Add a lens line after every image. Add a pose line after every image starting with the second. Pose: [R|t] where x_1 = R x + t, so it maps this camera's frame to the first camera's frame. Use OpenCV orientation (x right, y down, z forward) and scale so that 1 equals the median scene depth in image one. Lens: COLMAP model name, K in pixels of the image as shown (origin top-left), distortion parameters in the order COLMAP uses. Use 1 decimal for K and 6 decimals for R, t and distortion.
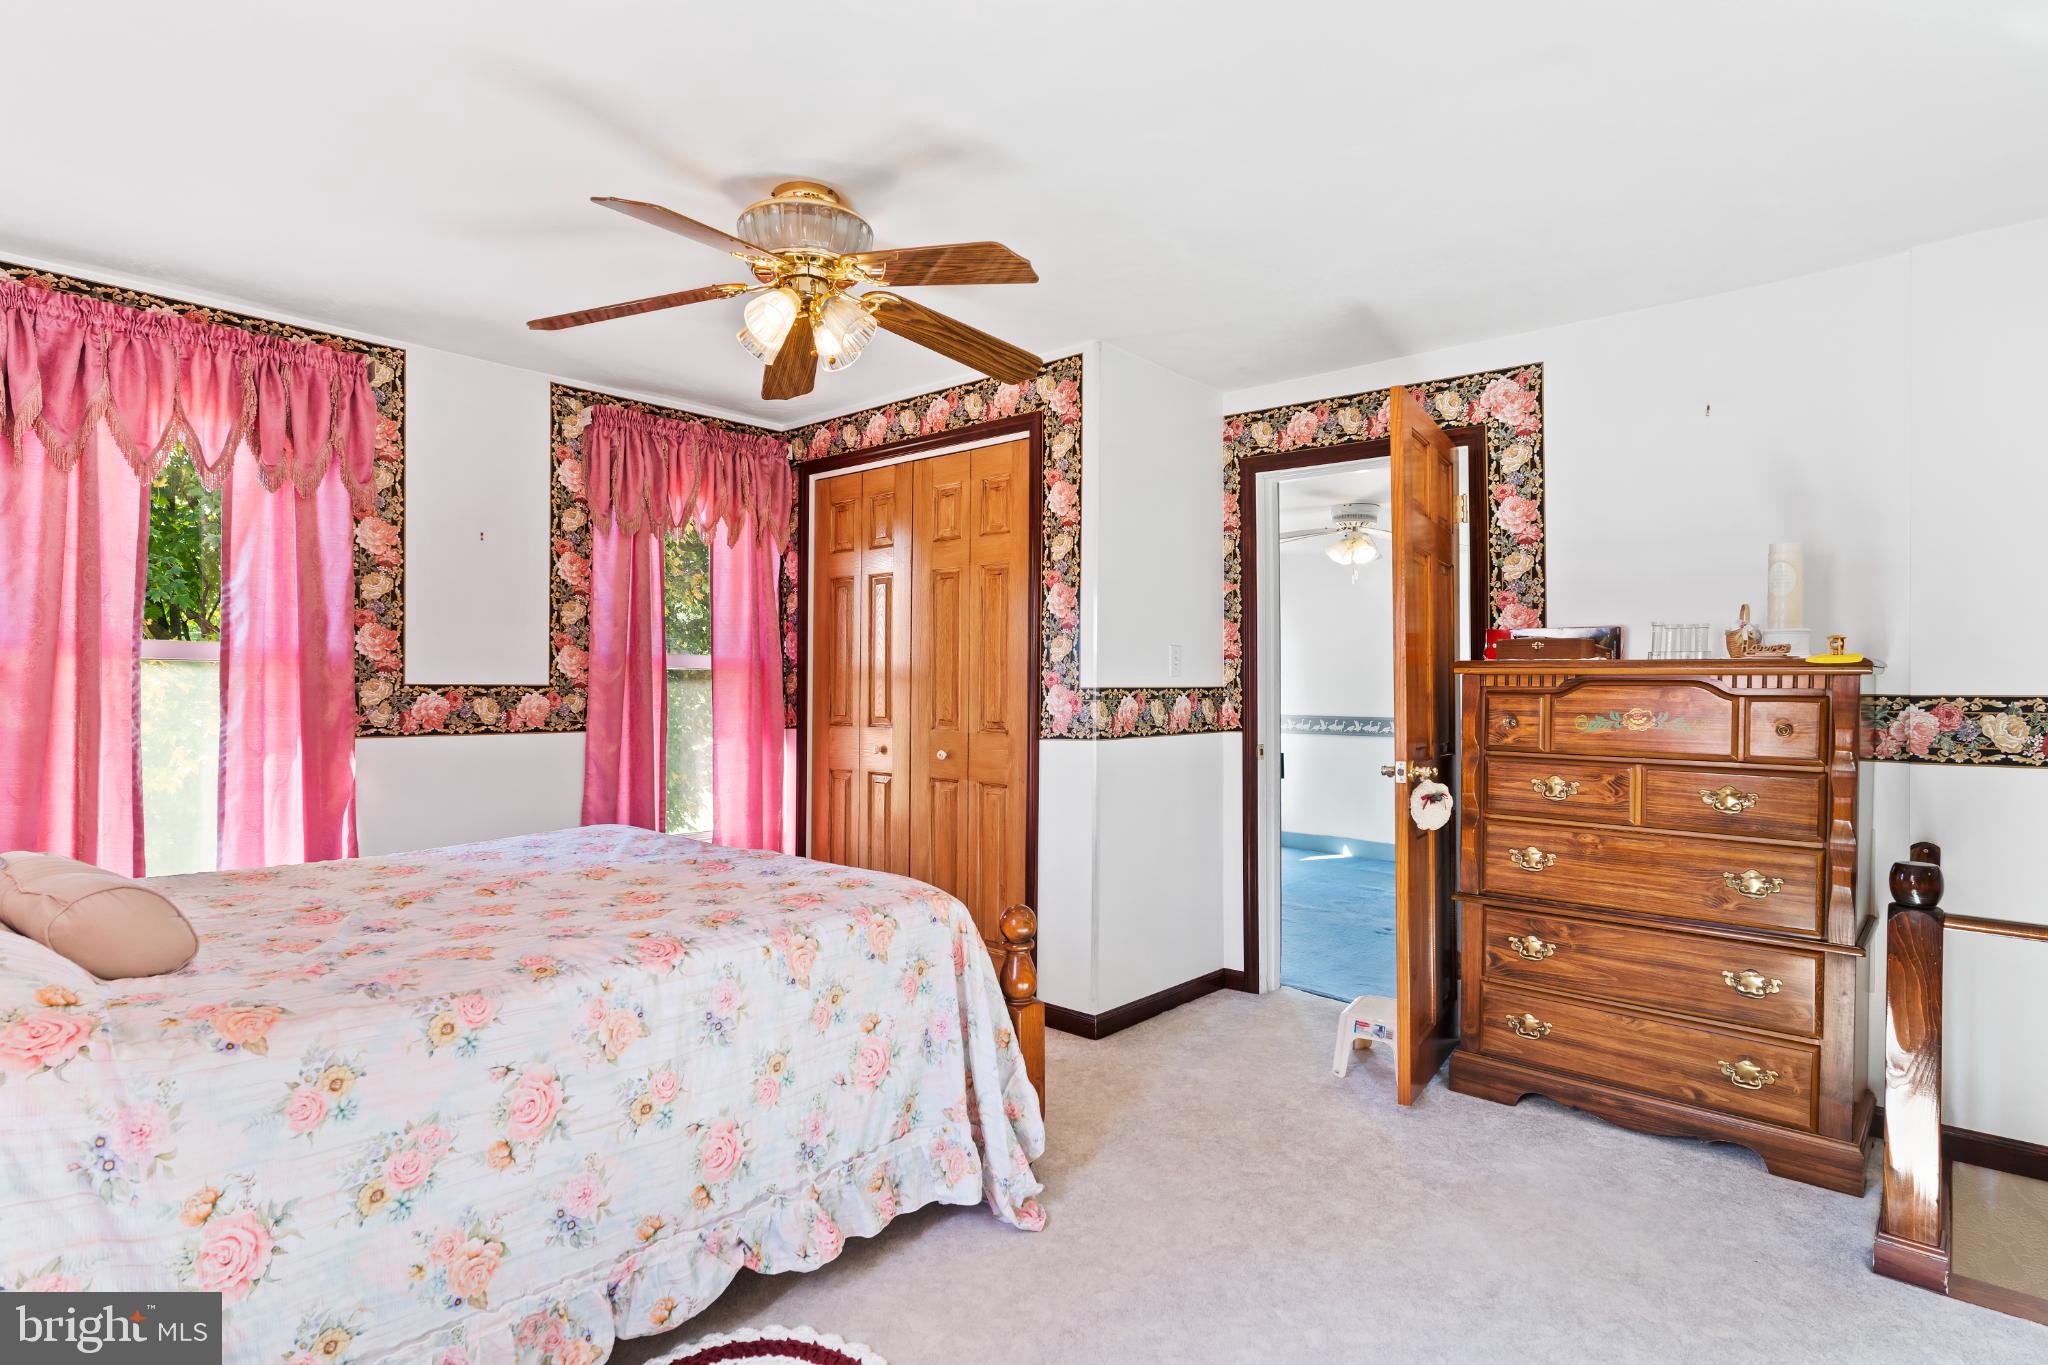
lens RADIAL K [[1067.7, 0, 1025.5], [0, 1067.7, 685.7], [0, 0, 1]] dist [-0.008563, 0.005022]
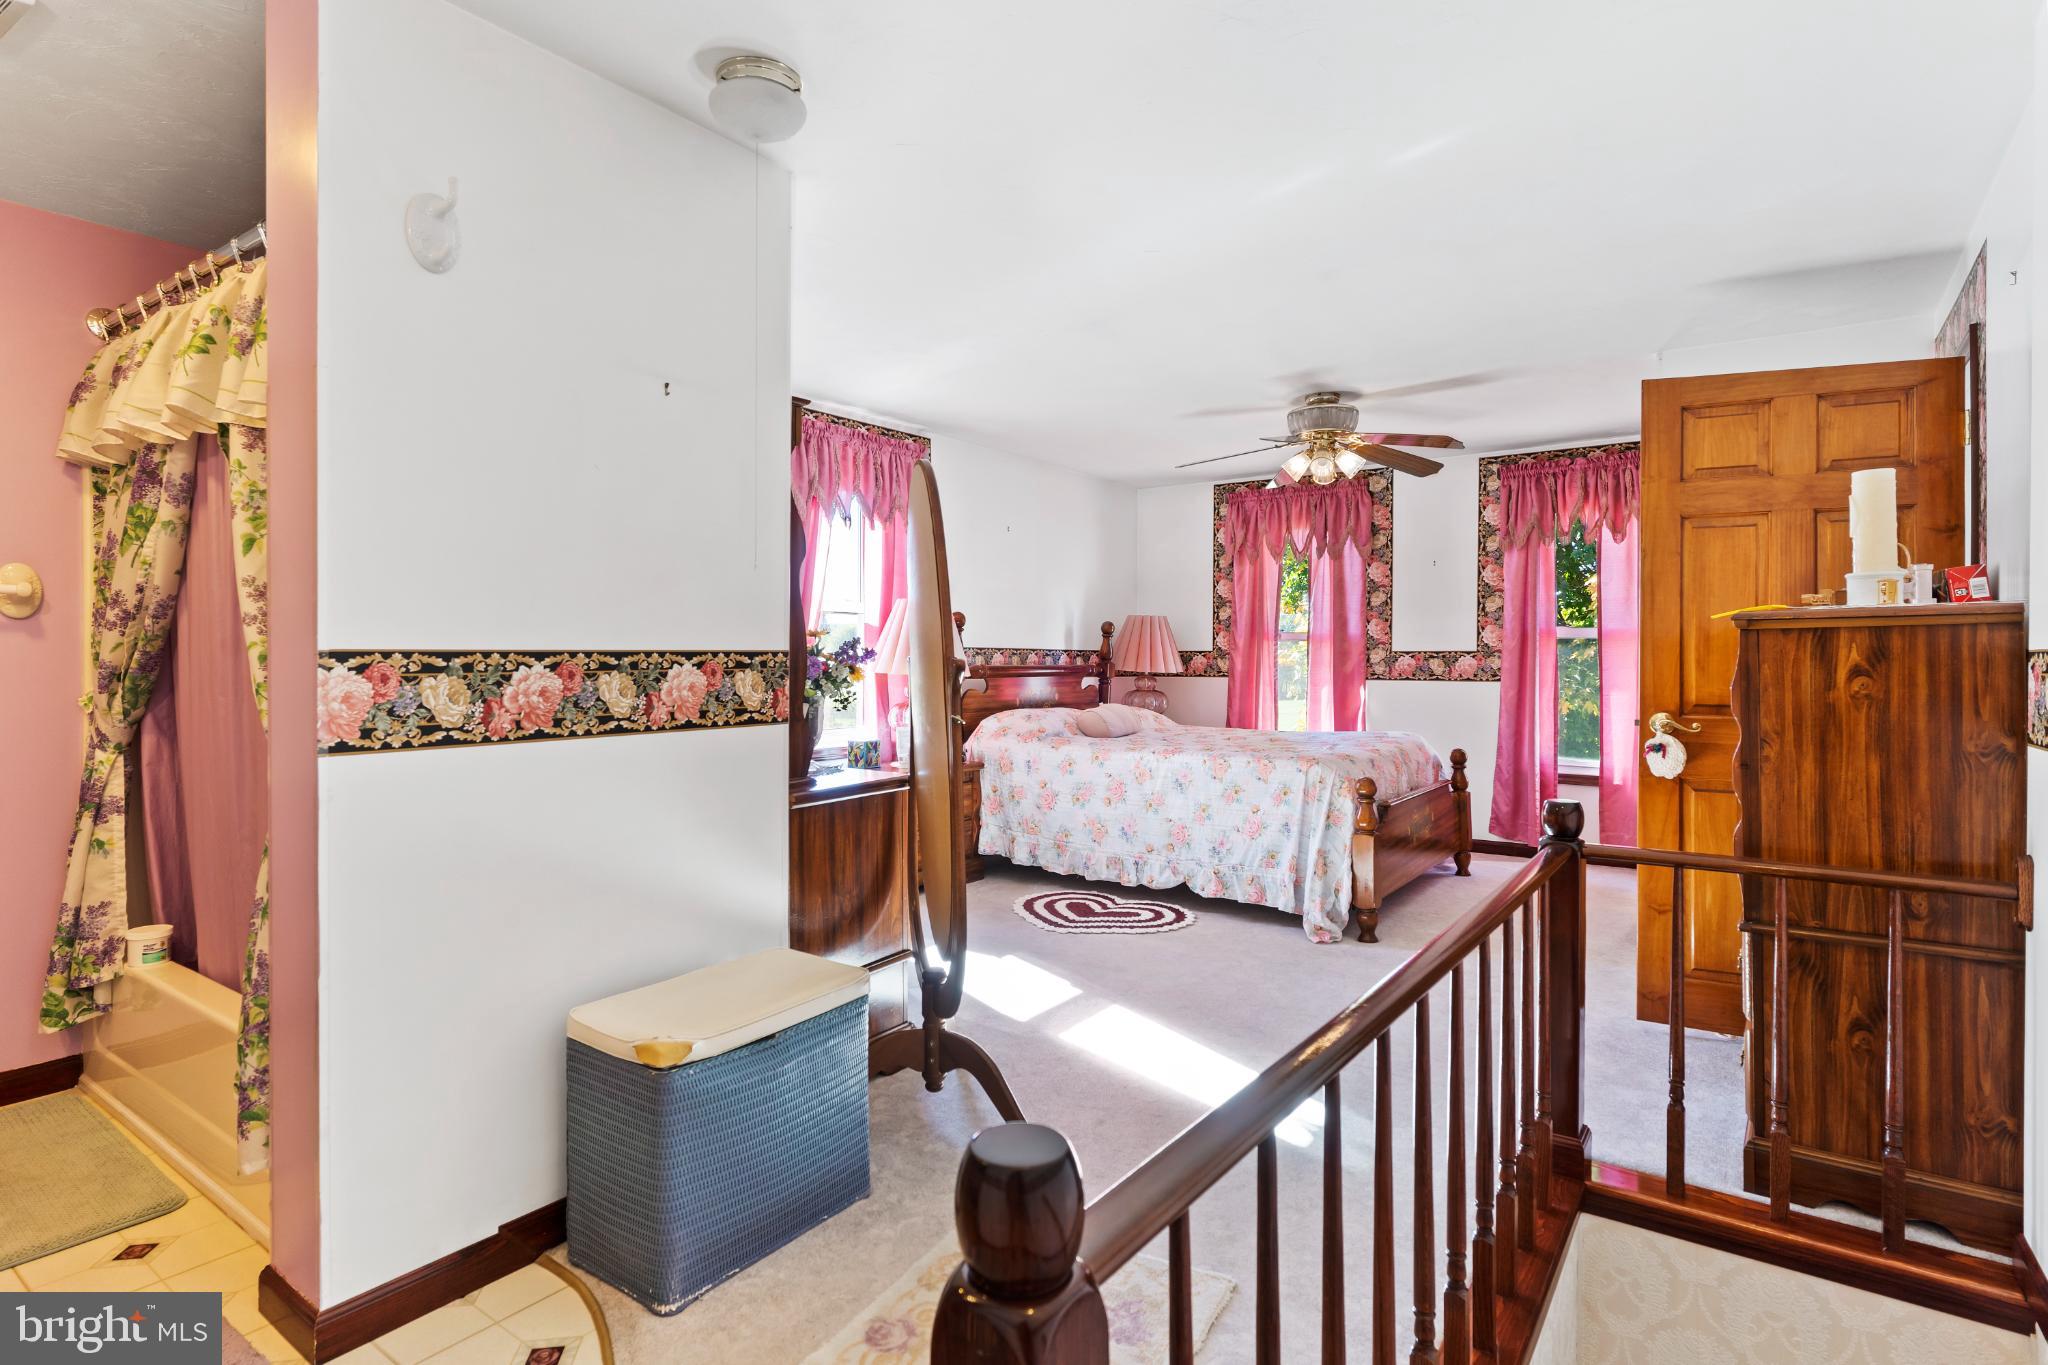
lens RADIAL K [[1067.7, 0, 1037.5], [0, 1067.7, 664.9], [0, 0, 1]] dist [-0.008563, 0.005022]
pose [[0.099157, 0.004468, -0.995062, 1.171708], [0.004002, 0.999980, 0.004889, 0.010585], [0.995064, -0.004467, 0.099137, 0.219651]]
